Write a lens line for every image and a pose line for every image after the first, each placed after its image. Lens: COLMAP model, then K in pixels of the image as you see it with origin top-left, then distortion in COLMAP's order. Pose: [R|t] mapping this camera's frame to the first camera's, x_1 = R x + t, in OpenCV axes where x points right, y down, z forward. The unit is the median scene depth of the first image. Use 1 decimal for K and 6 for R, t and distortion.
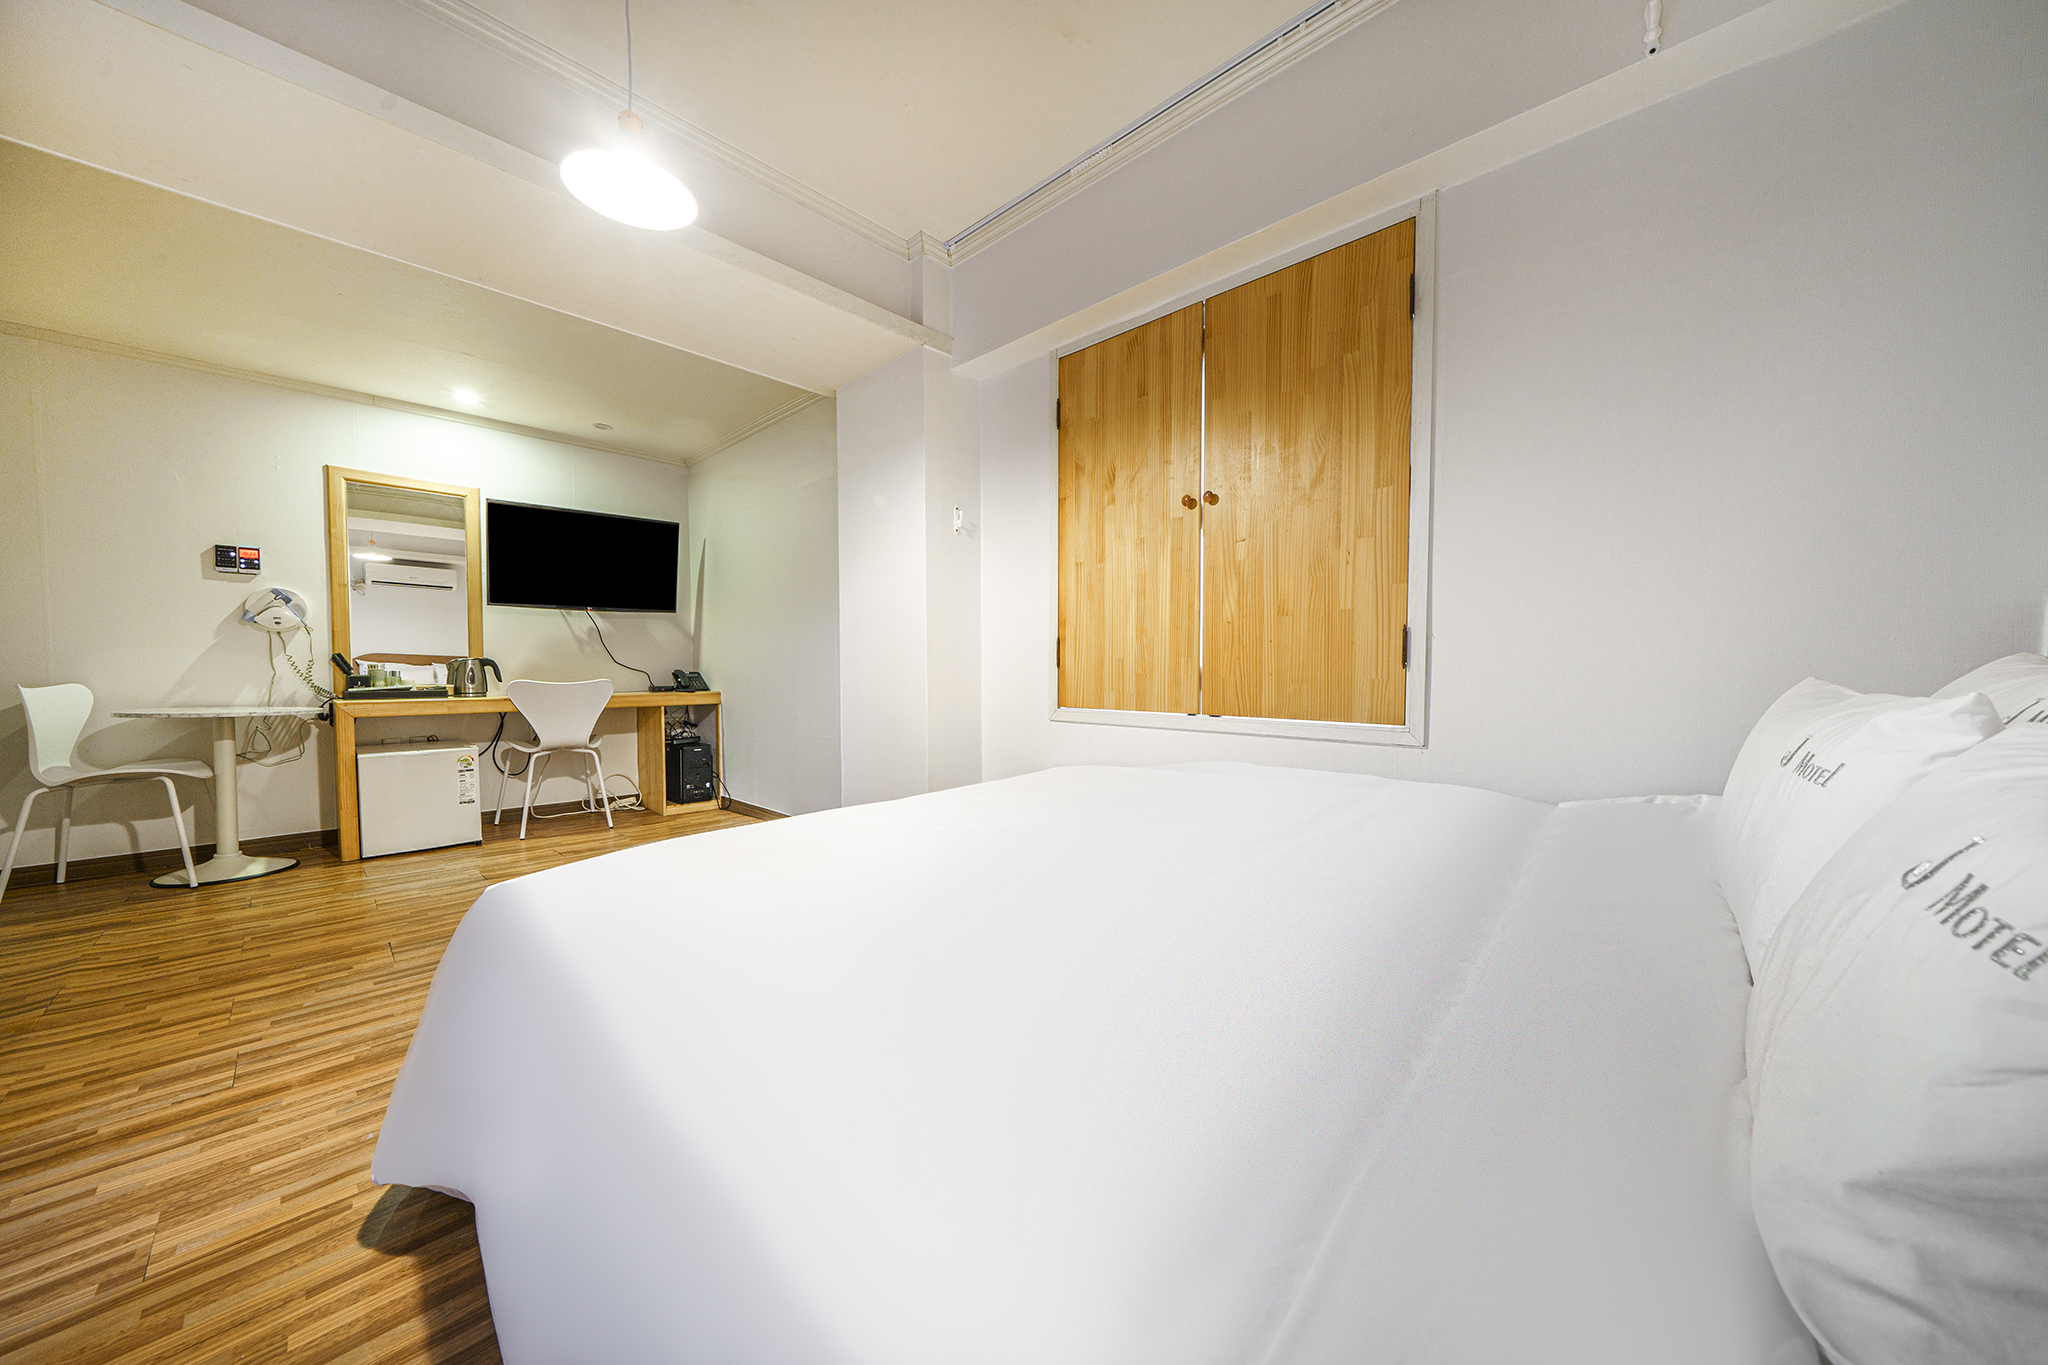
lens RADIAL K [[689.2, 0, 1032.3], [0, 689.2, 692.2], [0, 0, 1]] dist [-0.005268, 0.000270]
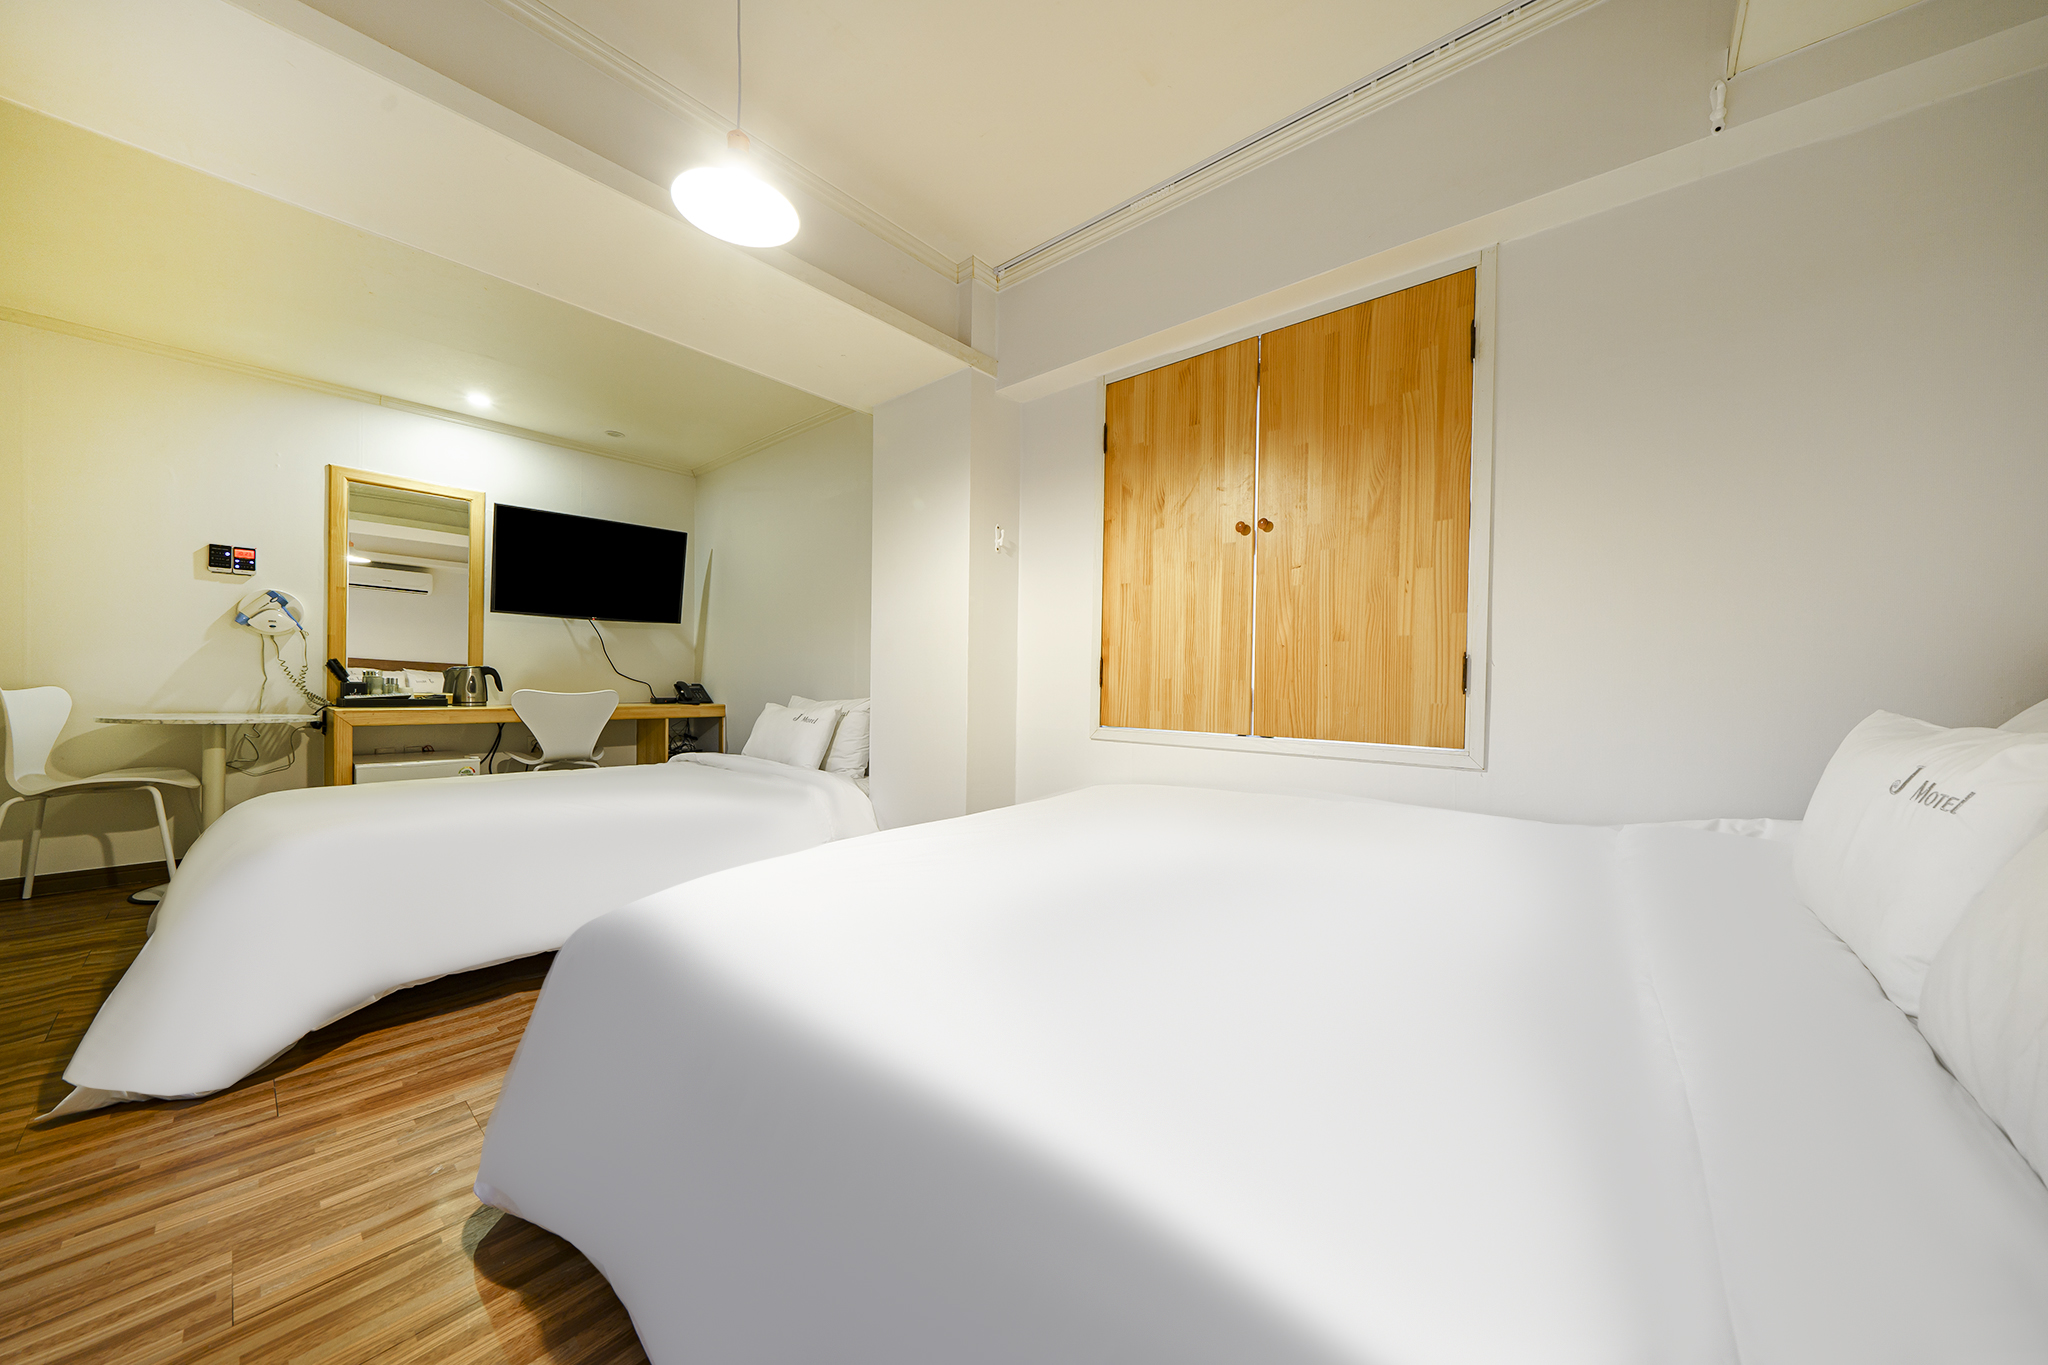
lens RADIAL K [[689.2, 0, 1032.3], [0, 689.2, 692.2], [0, 0, 1]] dist [-0.005268, 0.000270]
pose [[0.998833, 0.015947, 0.045587, -0.119910], [-0.014850, 0.999594, -0.024309, -0.001929], [-0.045956, 0.023604, 0.998665, -0.005873]]
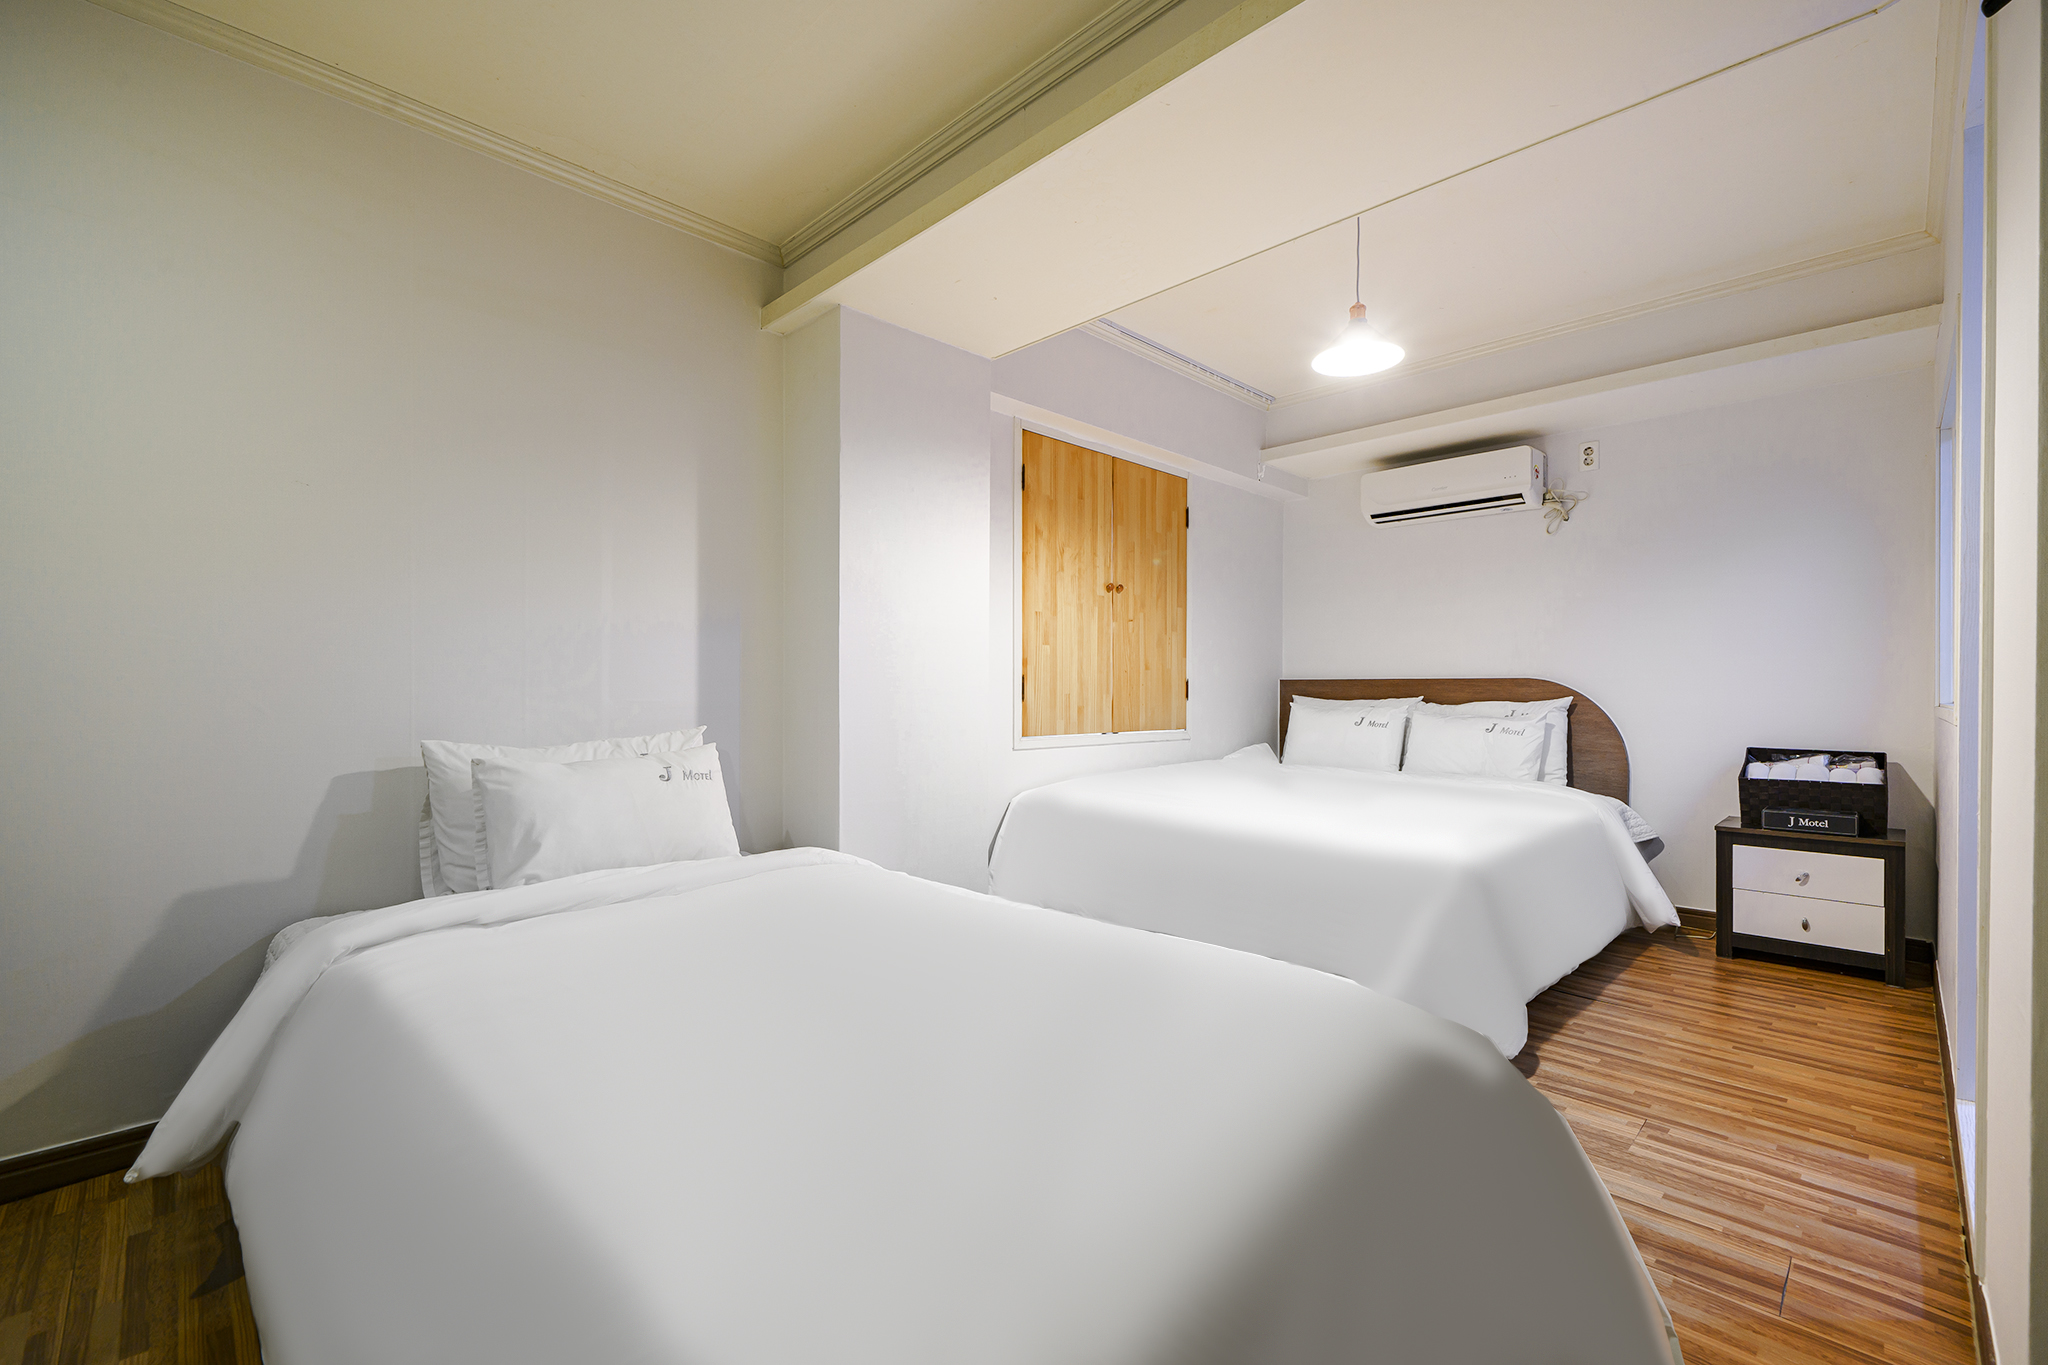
lens RADIAL K [[874.2, 0, 1024.0], [0, 874.2, 682.5], [0, 0, 1]] dist [-0.000423, -0.000209]
pose [[0.033697, 0.013484, 0.999341, -1.515231], [0.035393, 0.999266, -0.014676, -0.050187], [-0.998805, 0.035864, 0.033195, 1.047127]]
